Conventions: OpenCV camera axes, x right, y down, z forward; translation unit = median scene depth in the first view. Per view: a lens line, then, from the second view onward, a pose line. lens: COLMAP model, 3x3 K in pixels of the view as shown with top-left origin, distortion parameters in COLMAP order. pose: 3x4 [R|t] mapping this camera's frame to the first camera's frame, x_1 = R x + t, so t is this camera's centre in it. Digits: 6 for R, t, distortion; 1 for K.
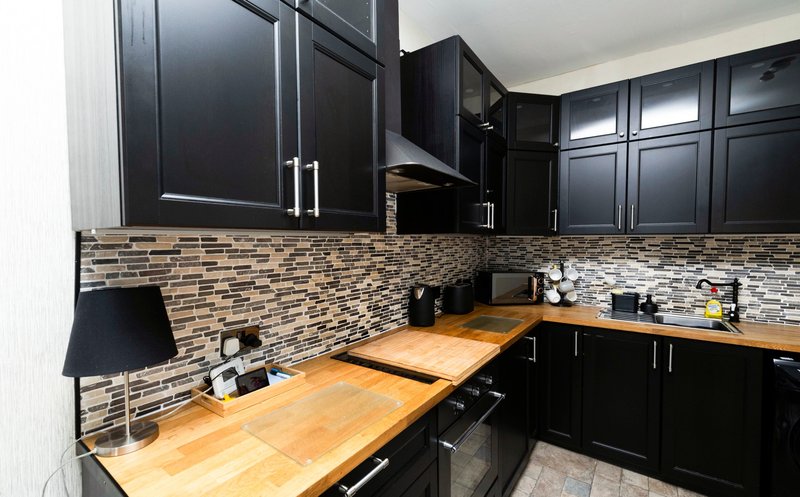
lens RADIAL K [[345.9, 0, 388.9], [0, 345.9, 254.6], [0, 0, 1]] dist [0.002480, 0.000363]
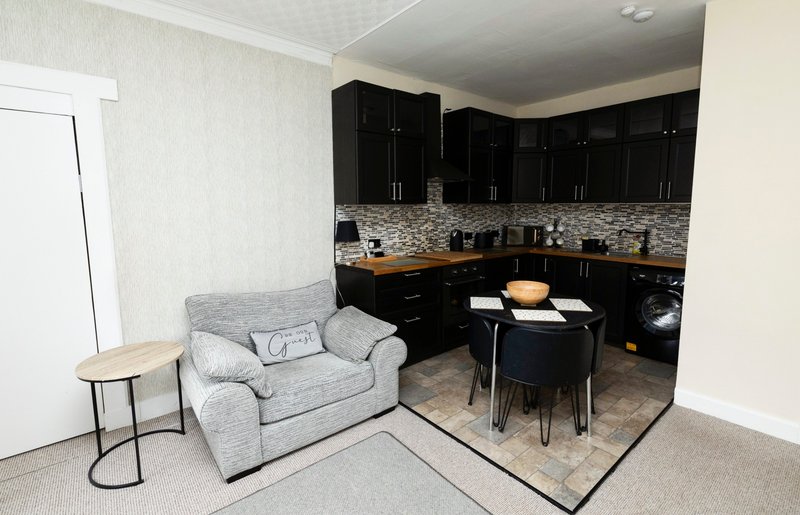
lens RADIAL K [[369.2, 0, 394.4], [0, 369.2, 245.5], [0, 0, 1]] dist [-0.001197, 0.000745]
pose [[0.967867, 0.025054, -0.250210, 0.306645], [-0.007833, 0.997545, 0.069588, 0.037675], [0.251339, -0.065392, 0.965688, -1.188241]]
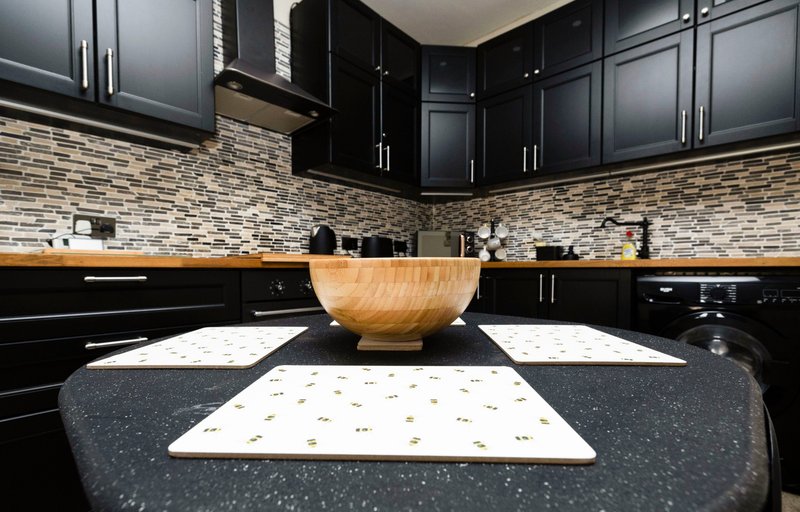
lens RADIAL K [[369.2, 0, 391.1], [0, 369.2, 278.7], [0, 0, 1]] dist [-0.001197, 0.000745]
pose [[0.993184, 0.004906, -0.116456, 0.486512], [-0.006249, 0.999918, -0.011171, 0.287913], [0.116392, 0.011822, 0.993133, -0.097167]]
